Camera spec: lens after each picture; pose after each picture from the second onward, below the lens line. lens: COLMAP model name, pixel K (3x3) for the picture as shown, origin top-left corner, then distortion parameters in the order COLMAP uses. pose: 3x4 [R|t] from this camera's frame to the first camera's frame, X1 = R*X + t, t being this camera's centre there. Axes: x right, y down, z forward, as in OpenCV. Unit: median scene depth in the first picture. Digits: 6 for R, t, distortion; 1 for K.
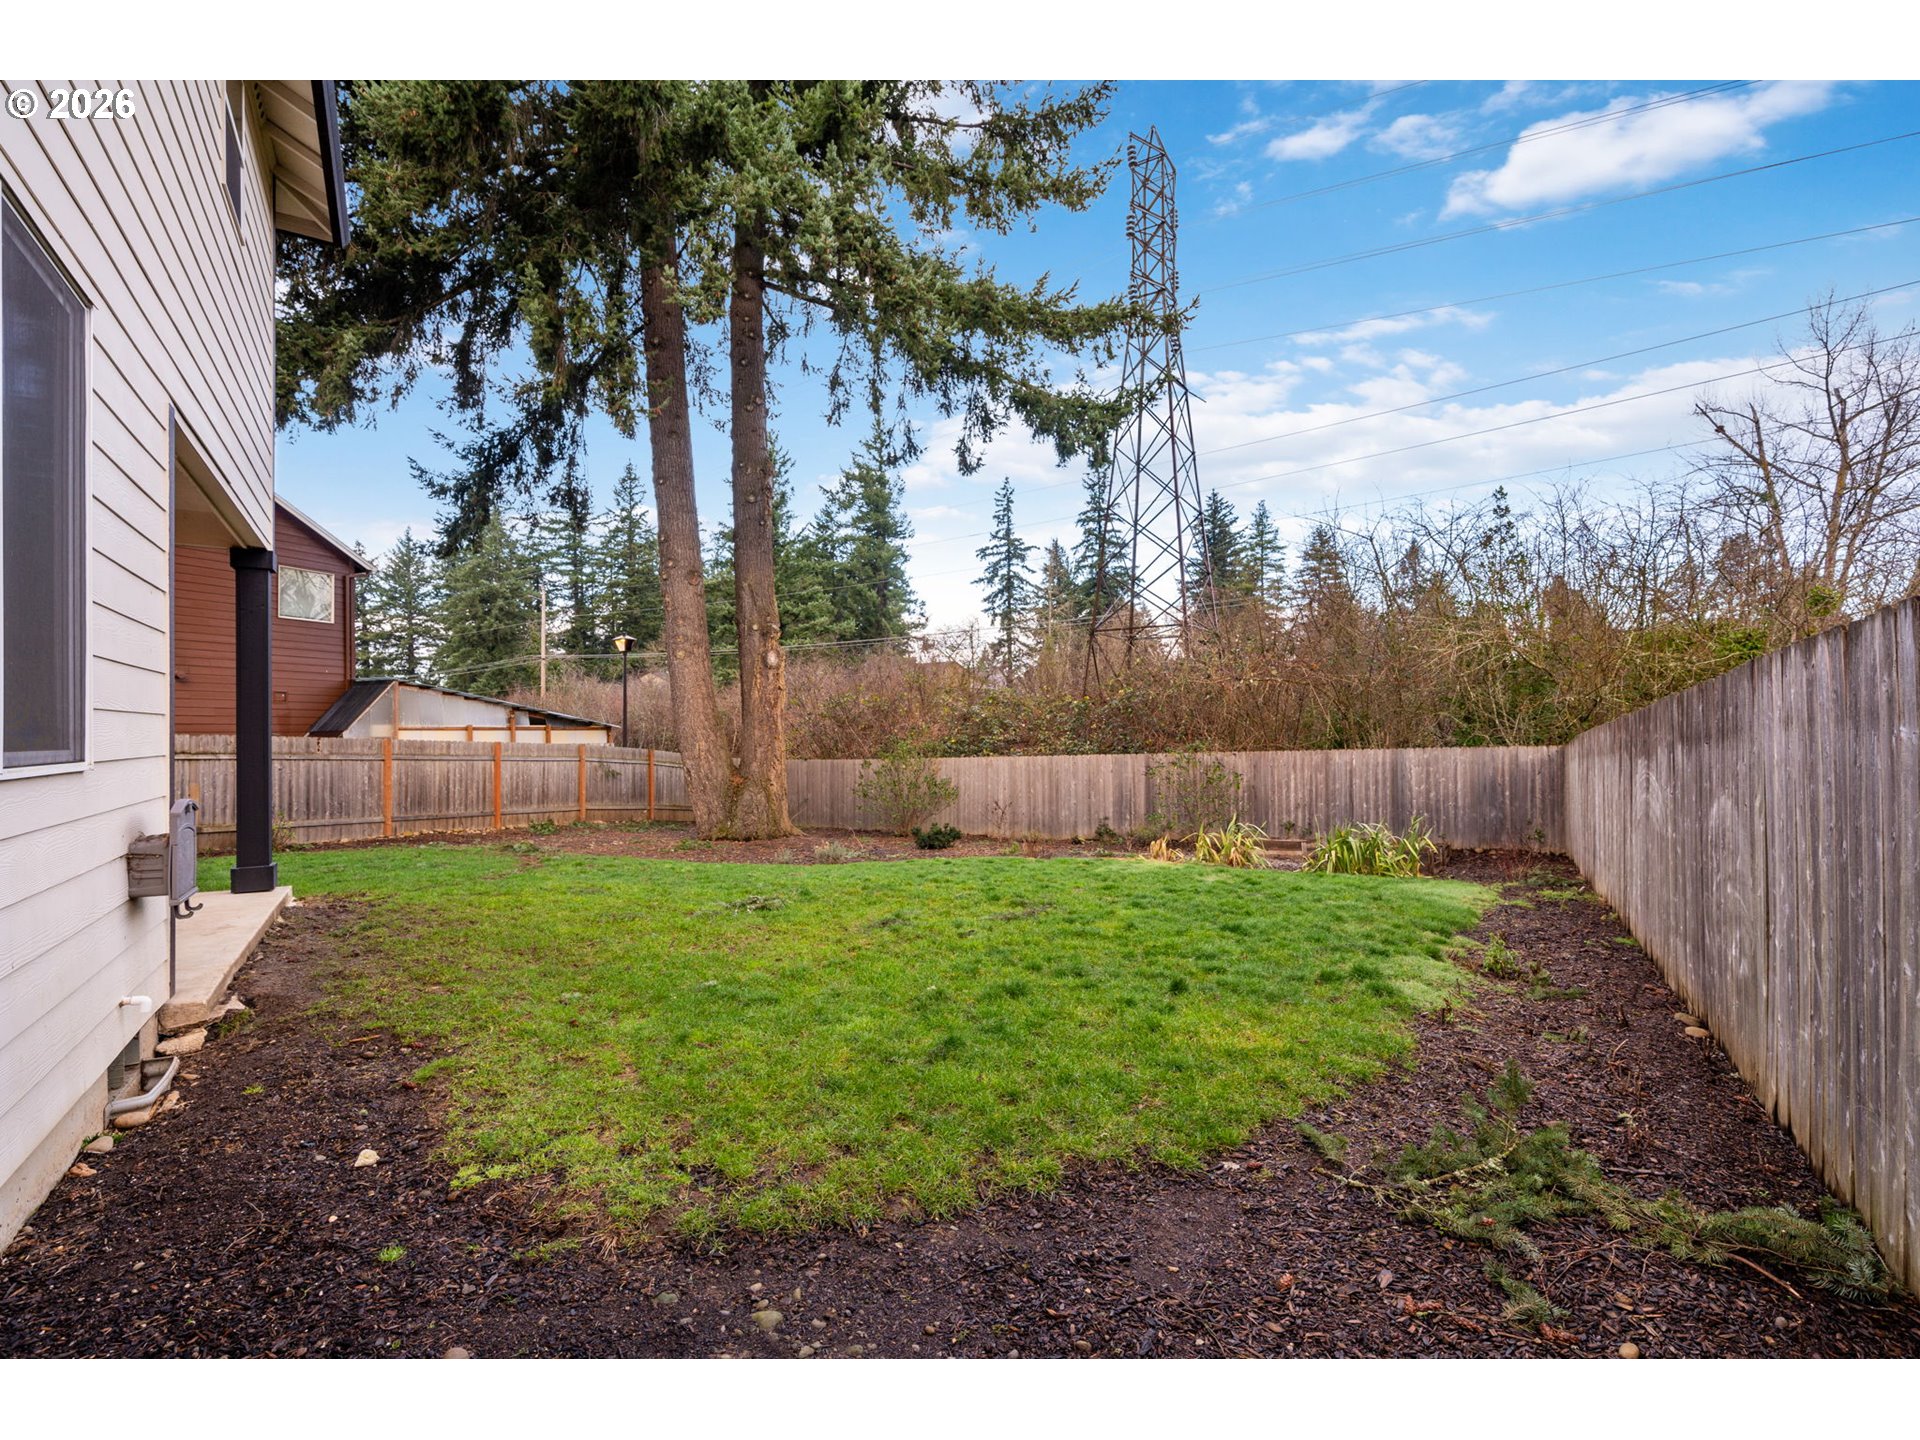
lens RADIAL K [[868.4, 0, 967.8], [0, 868.4, 724.7], [0, 0, 1]] dist [-0.001278, -0.000191]
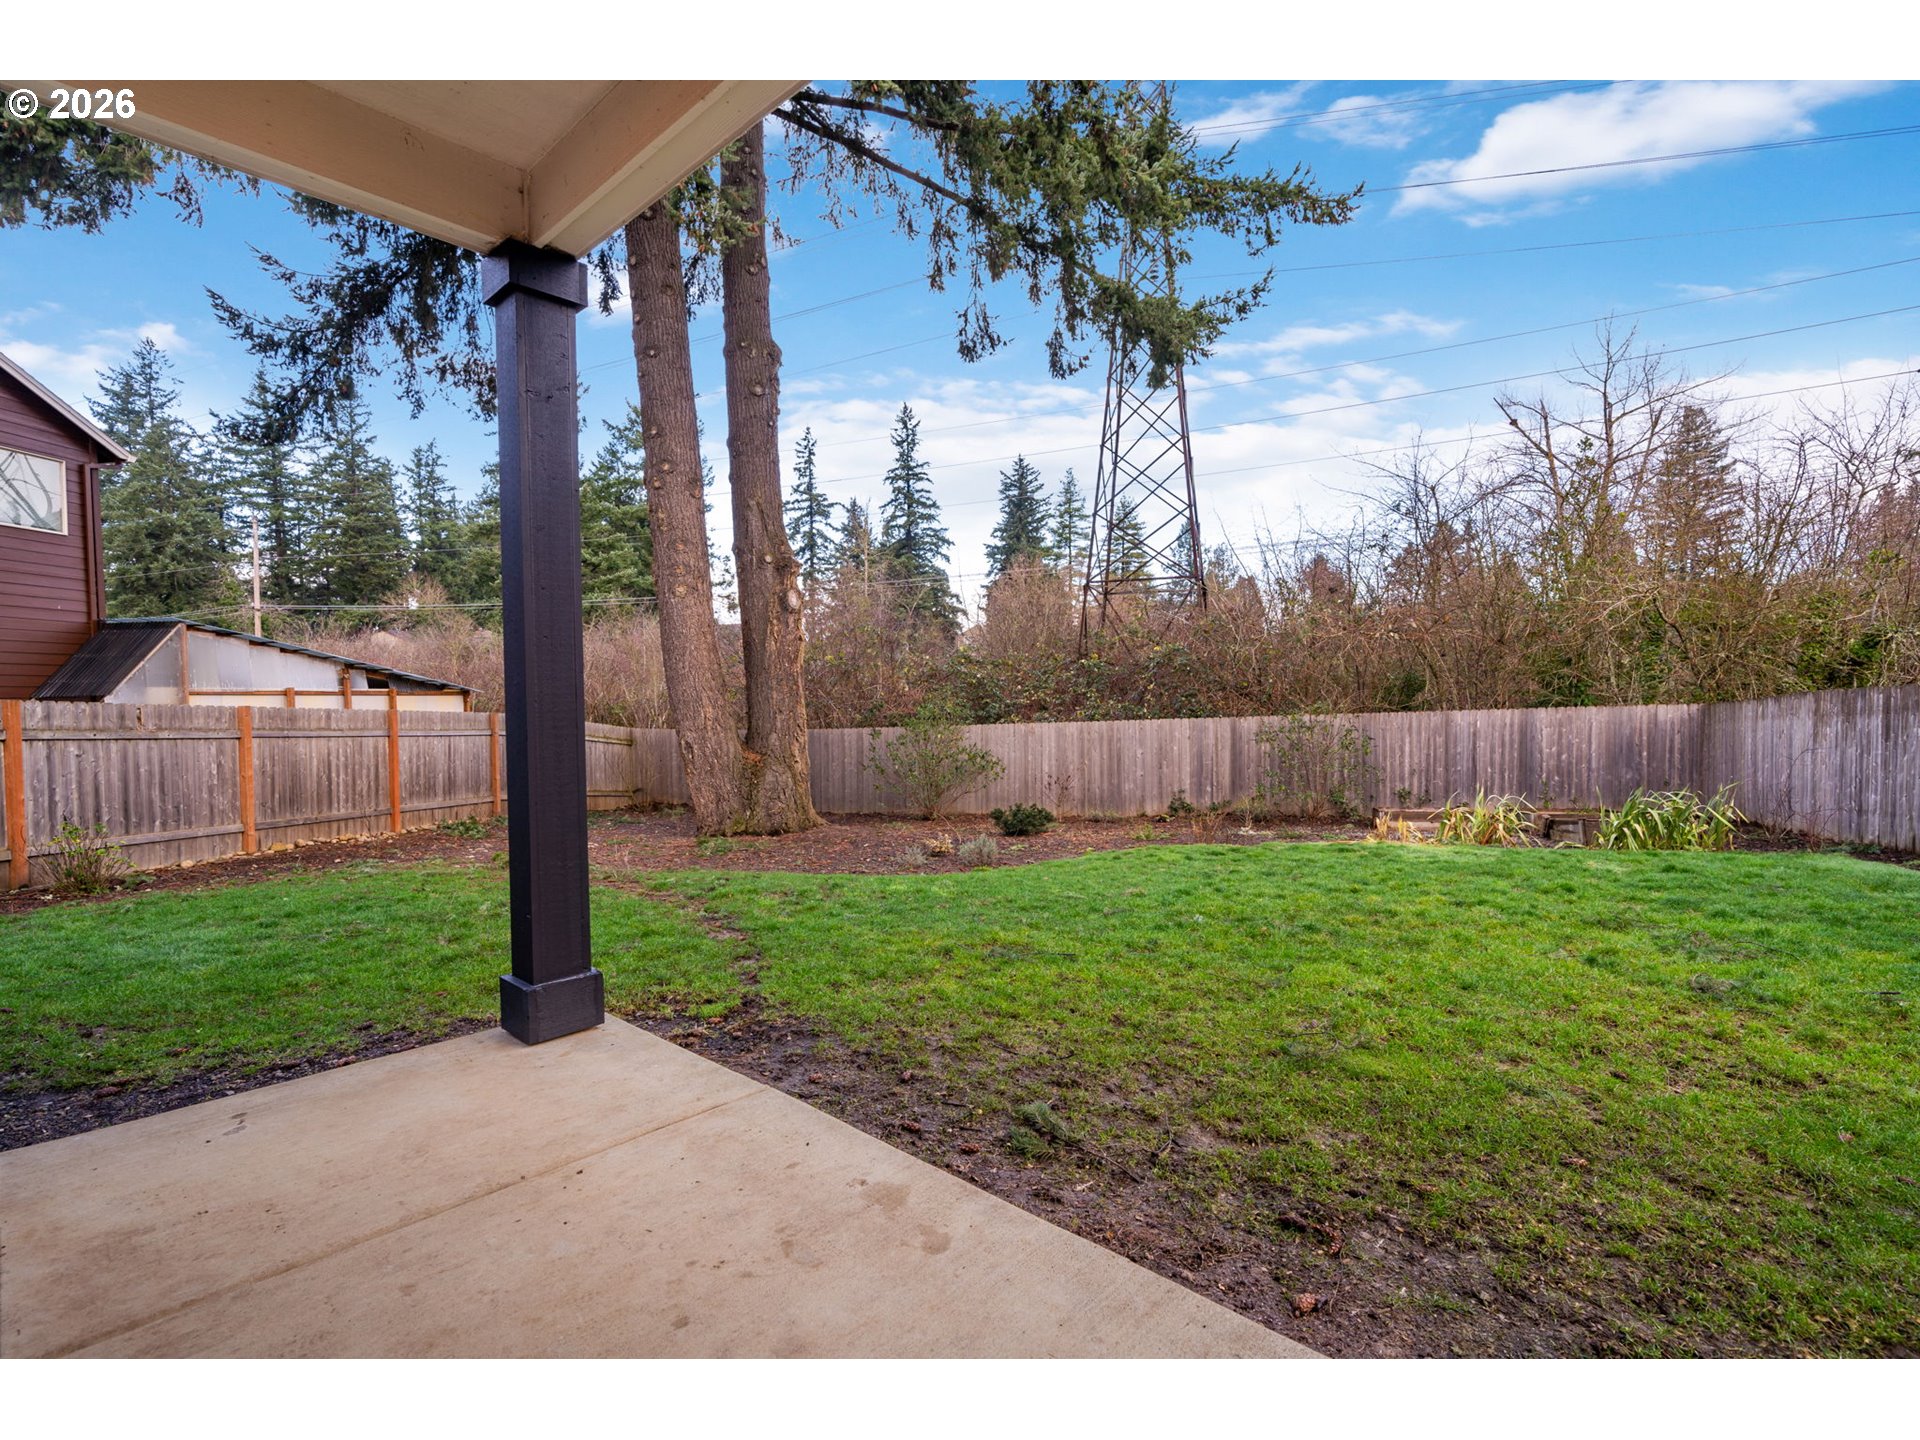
lens RADIAL K [[882.2, 0, 967.1], [0, 882.2, 724.4], [0, 0, 1]] dist [-0.001312, -0.000542]
pose [[0.967325, -0.012052, 0.253255, -0.223726], [0.002702, 0.999303, 0.037234, 0.005119], [-0.253527, -0.035334, 0.966683, 0.156557]]
